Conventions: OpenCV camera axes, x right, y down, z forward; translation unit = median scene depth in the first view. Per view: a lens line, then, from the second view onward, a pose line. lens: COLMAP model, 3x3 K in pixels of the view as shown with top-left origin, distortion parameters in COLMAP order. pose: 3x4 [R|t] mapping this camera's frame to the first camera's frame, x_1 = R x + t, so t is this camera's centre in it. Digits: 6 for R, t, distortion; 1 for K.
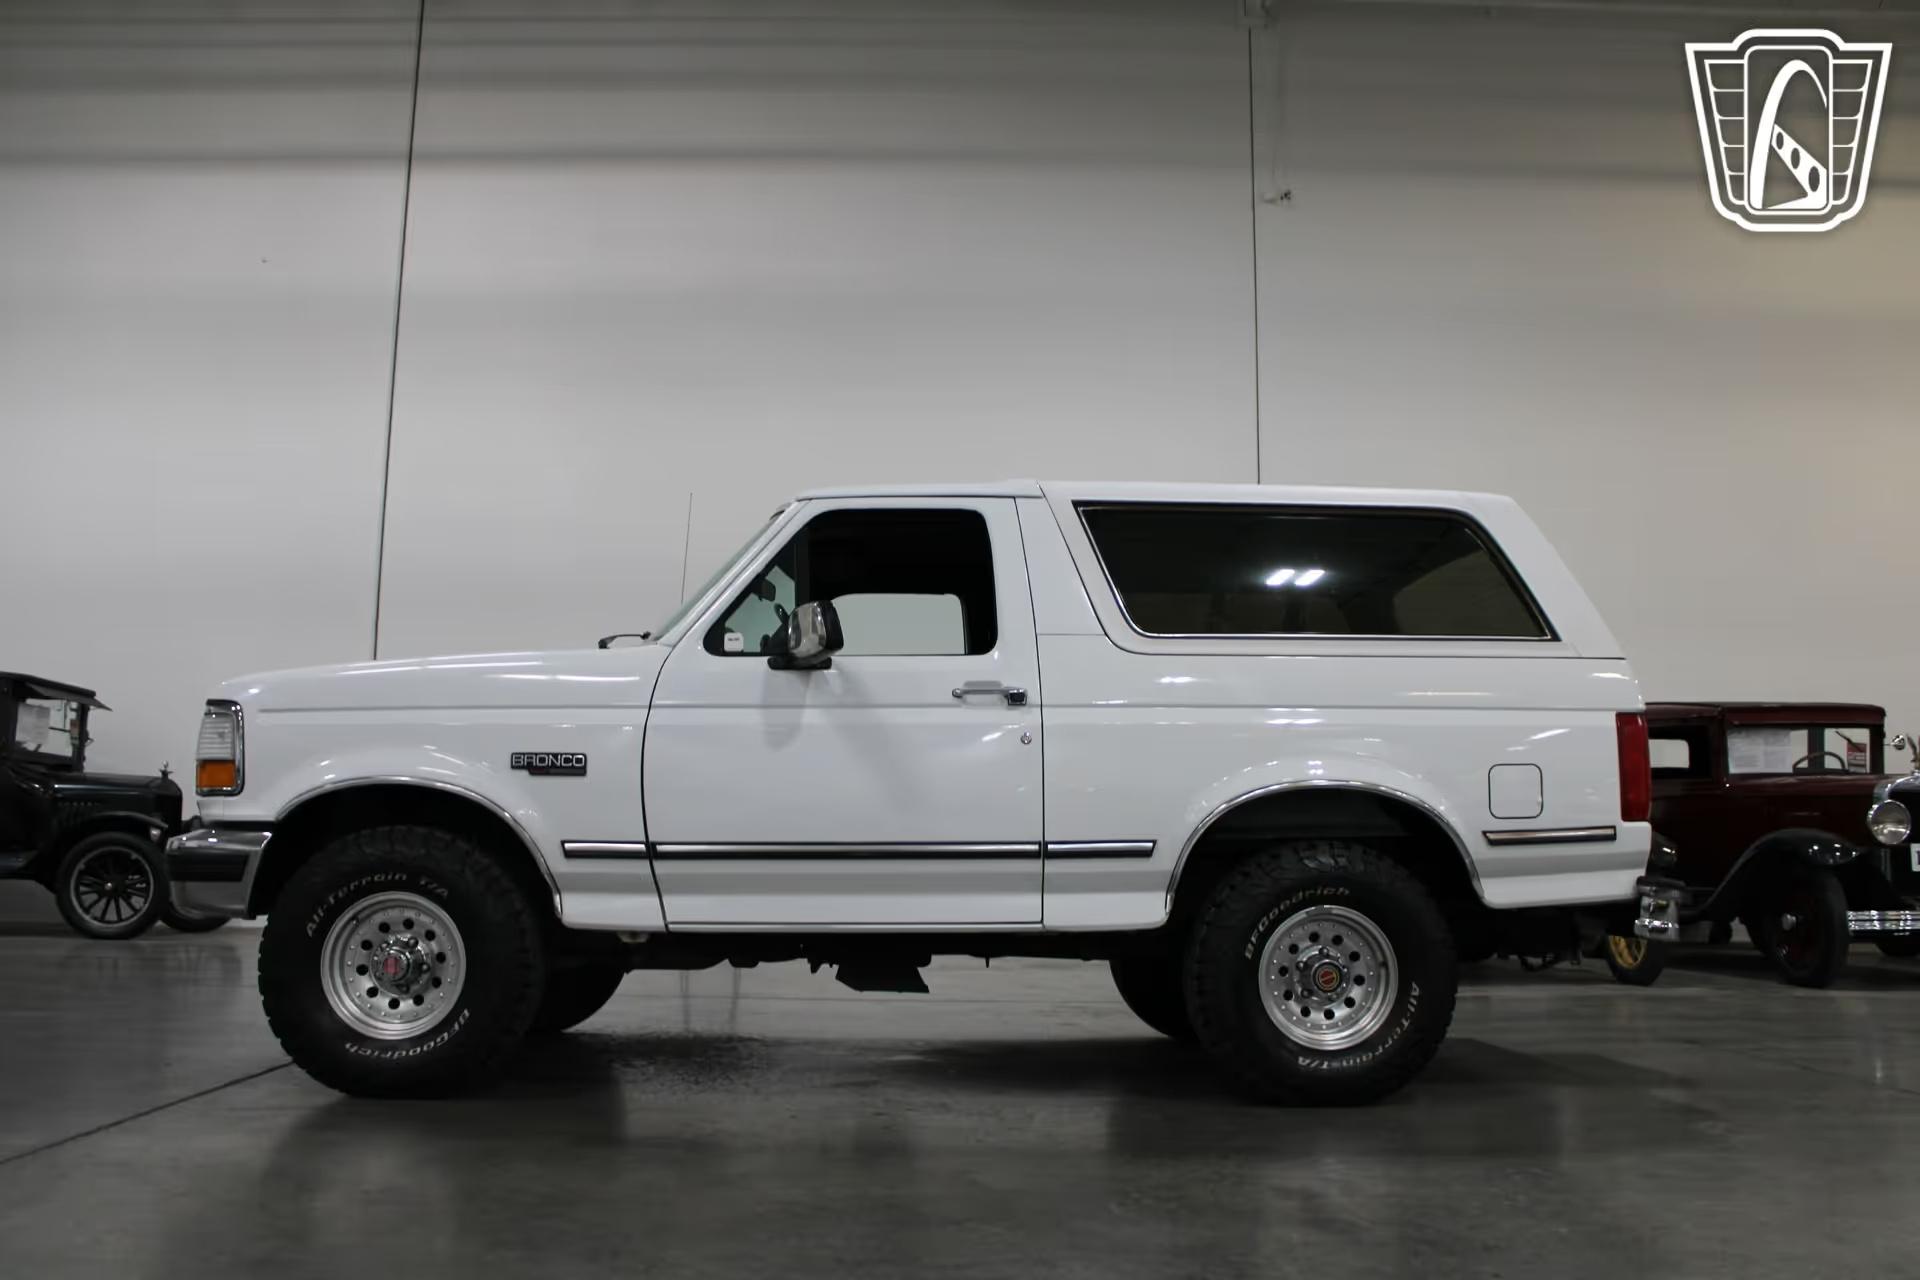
lens RADIAL K [[1644.6, 0, 949.3], [0, 1644.6, 641.6], [0, 0, 1]] dist [-0.159472, 0.147376]
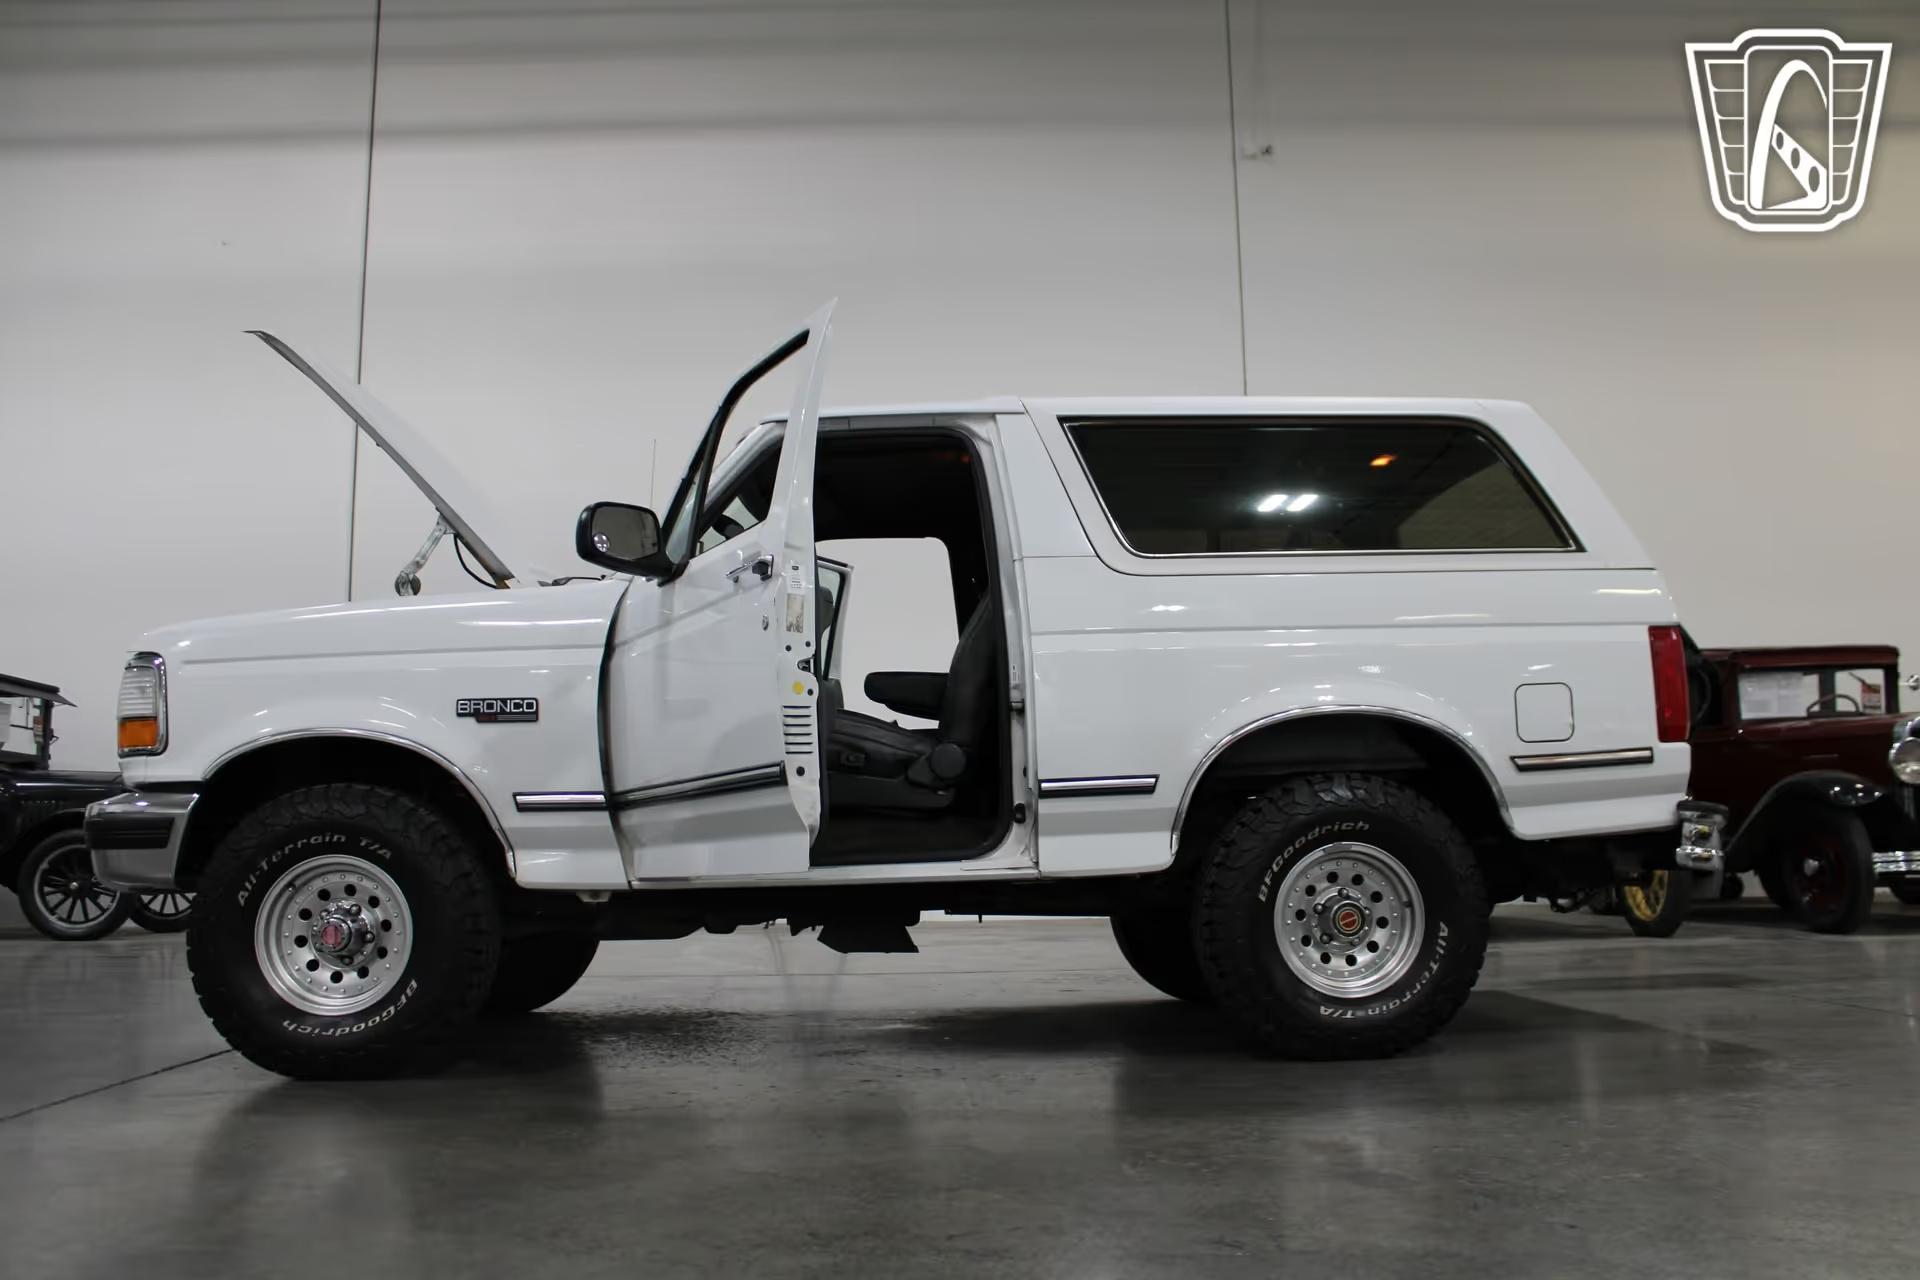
lens RADIAL K [[1639.5, 0, 957.3], [0, 1639.5, 631.8], [0, 0, 1]] dist [-0.159544, 0.141056]
pose [[0.999563, -0.027497, 0.010878, 0.005101], [0.027511, 0.999621, -0.001142, 0.038025], [-0.010843, 0.001440, 0.999940, 0.080579]]
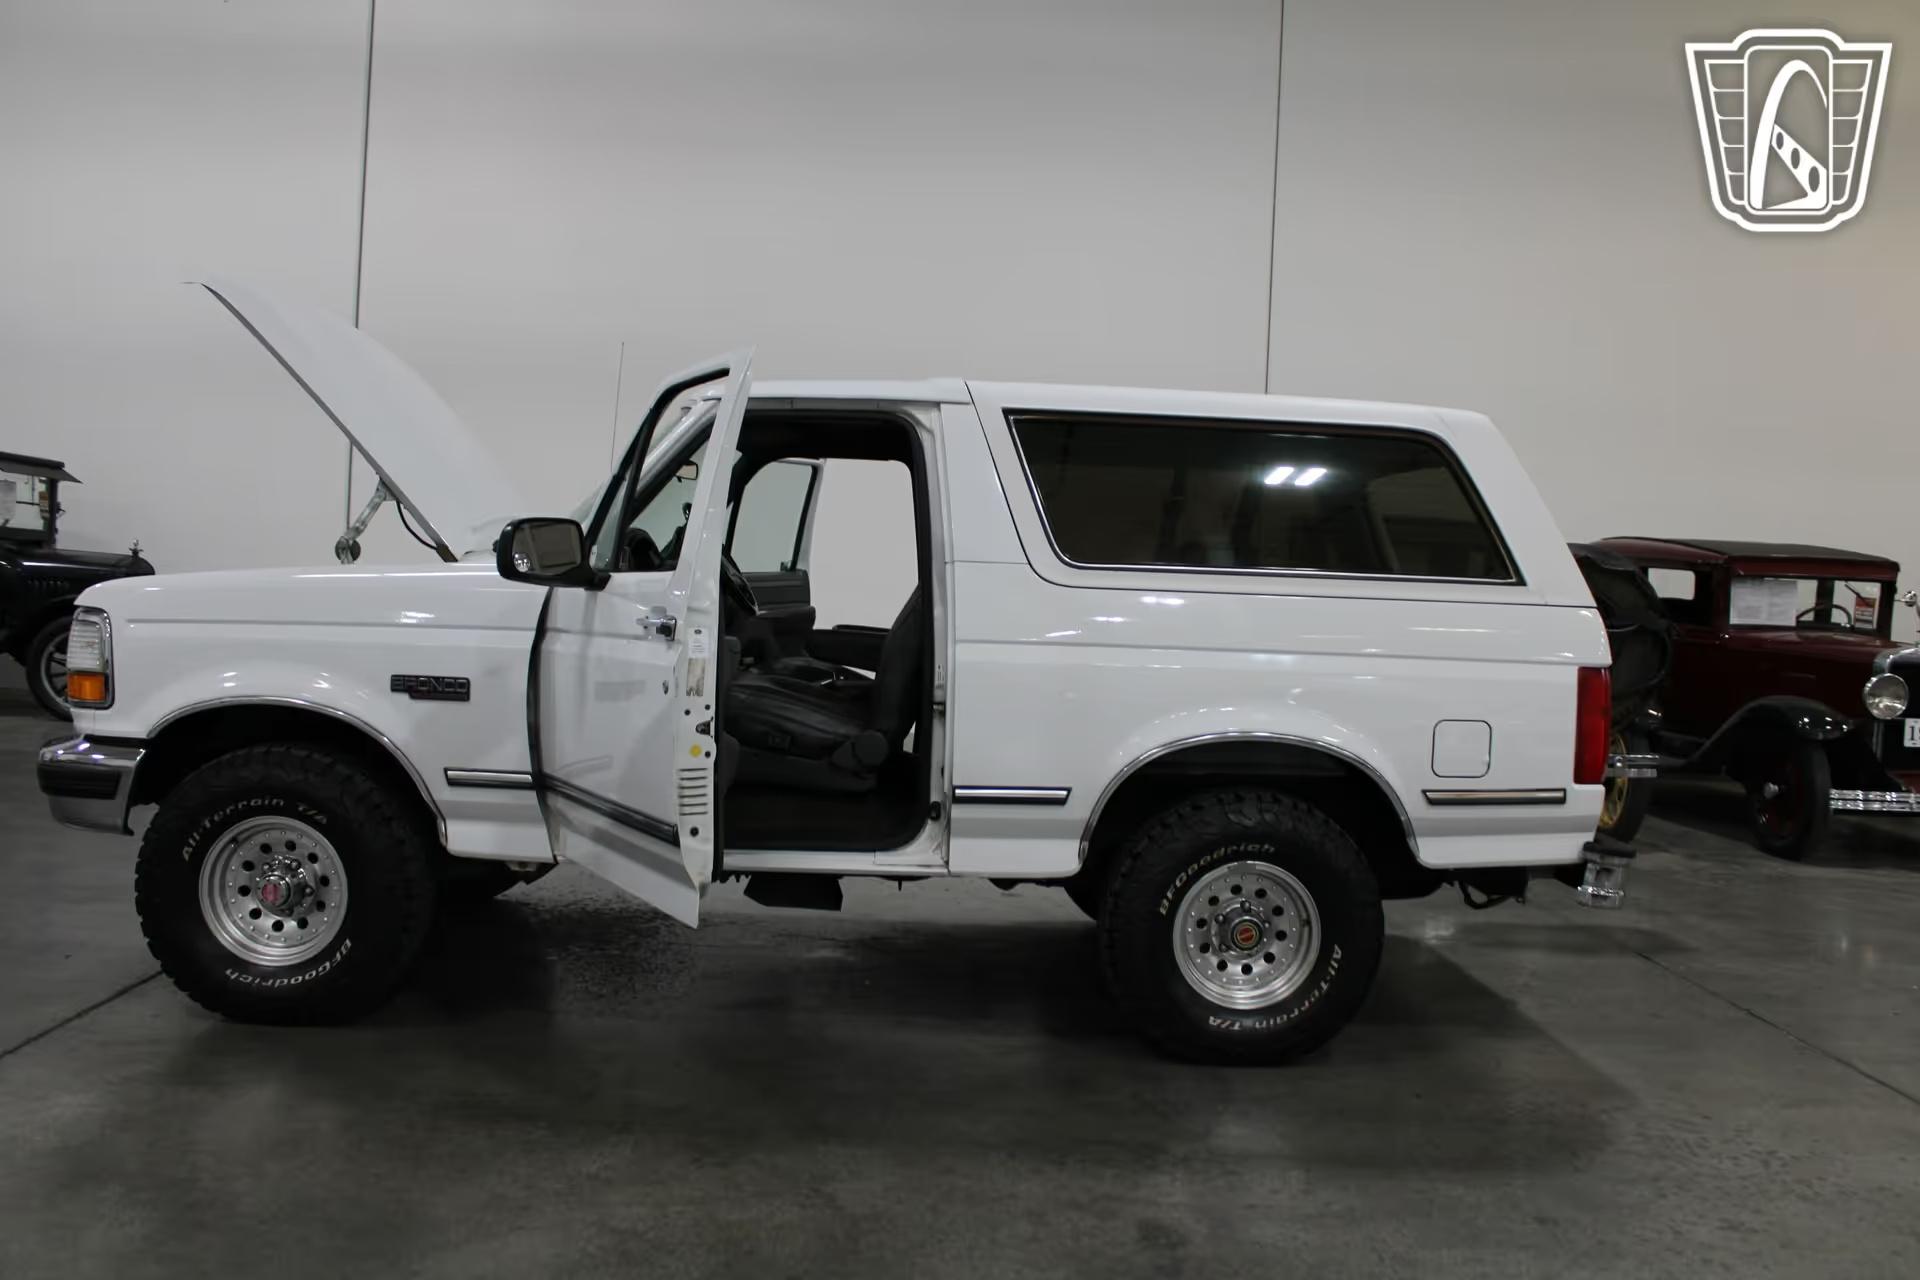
lens RADIAL K [[1644.6, 0, 949.3], [0, 1644.6, 641.6], [0, 0, 1]] dist [-0.159472, 0.147376]
pose [[0.999321, 0.034615, -0.012638, 0.064810], [-0.031985, 0.985101, 0.168974, -0.118040], [0.018299, -0.168455, 0.985540, 0.082697]]
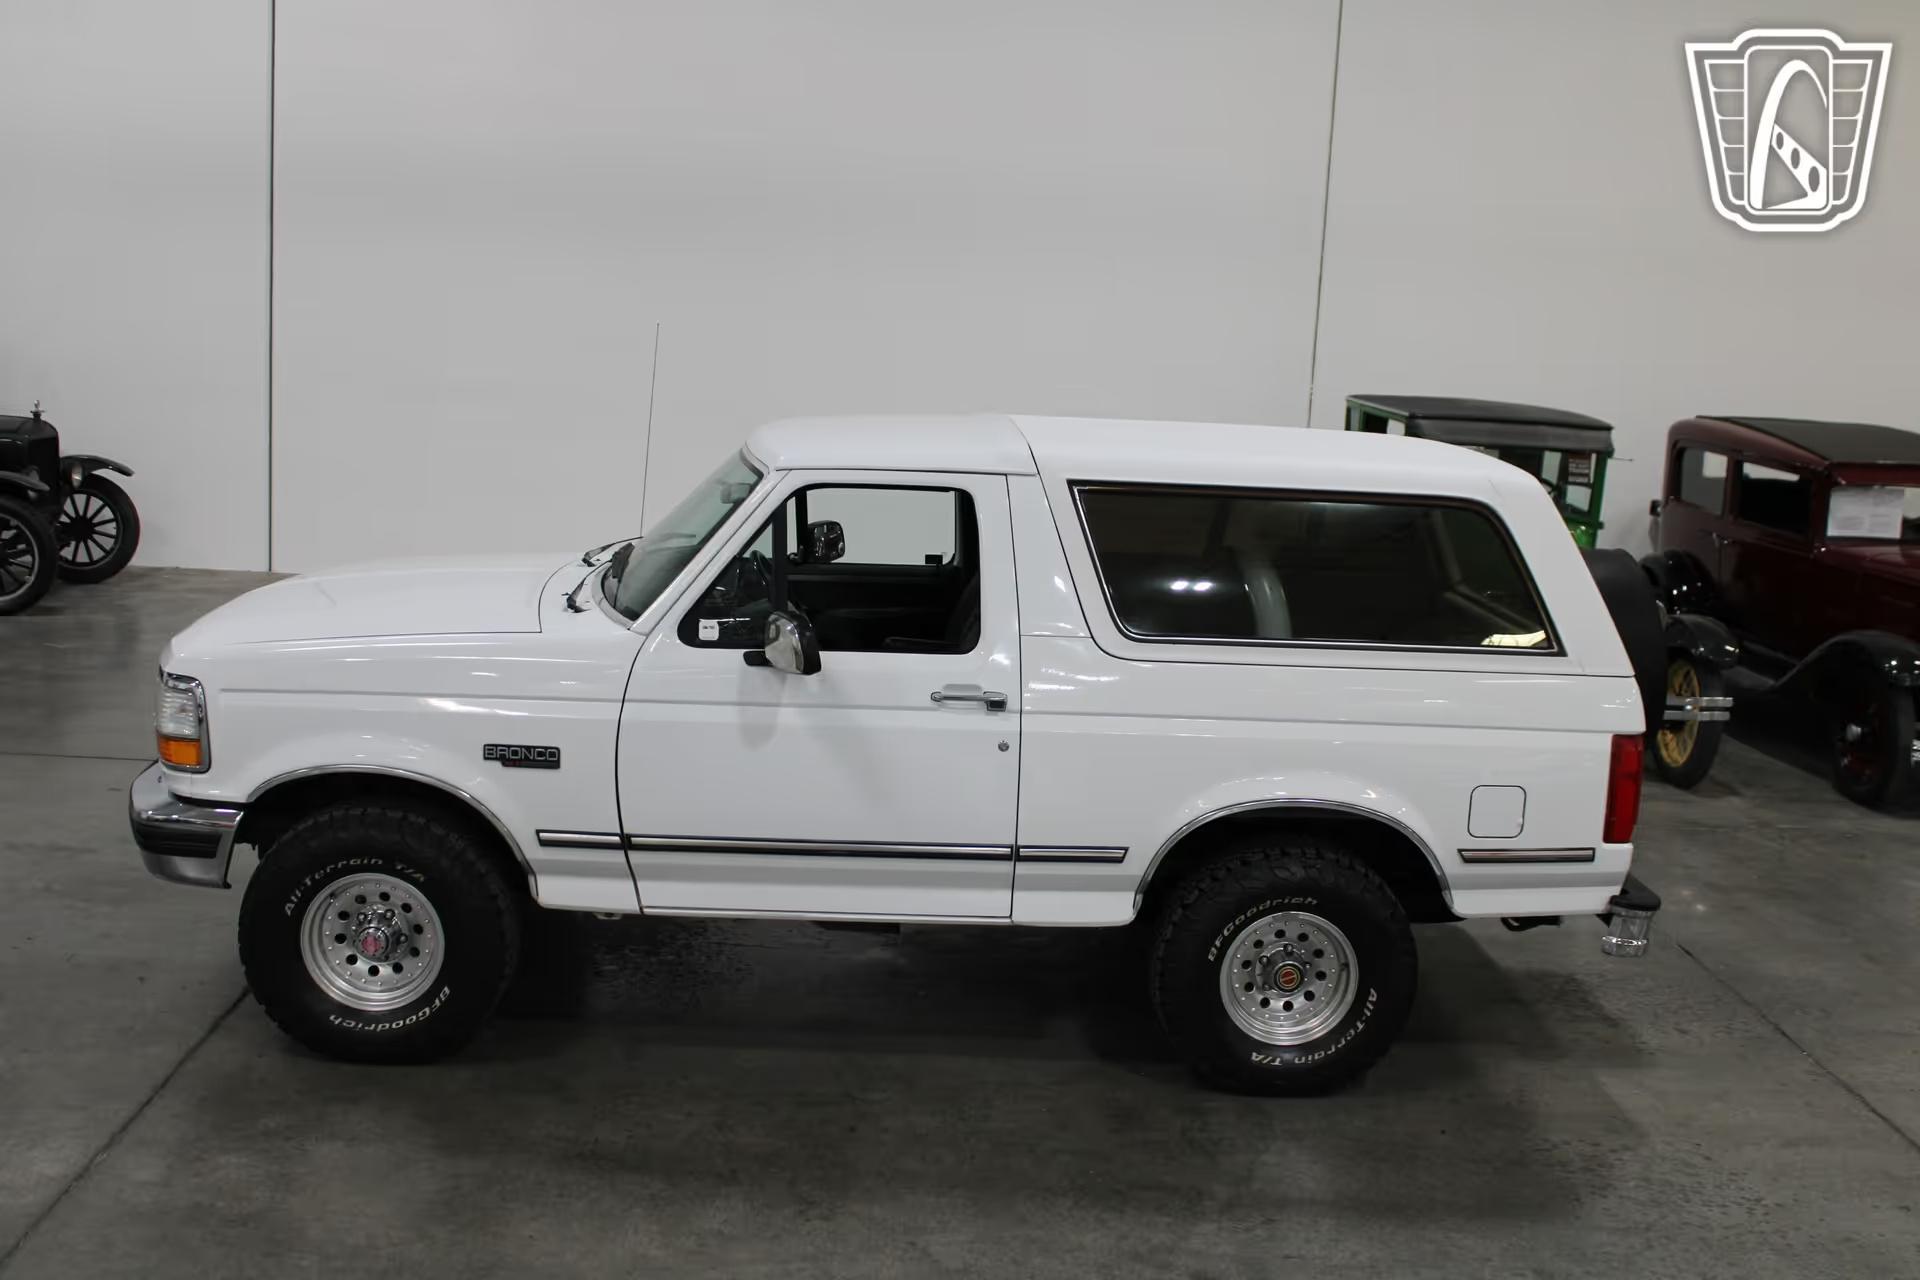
lens RADIAL K [[2015.4, 0, 945.3], [0, 2015.4, 648.0], [0, 0, 1]] dist [-0.120997, 0.156056]
pose [[0.999187, 0.040256, 0.002061, 0.006753], [-0.039031, 0.953479, 0.298921, -0.357185], [0.010069, -0.298758, 0.954276, -0.141601]]
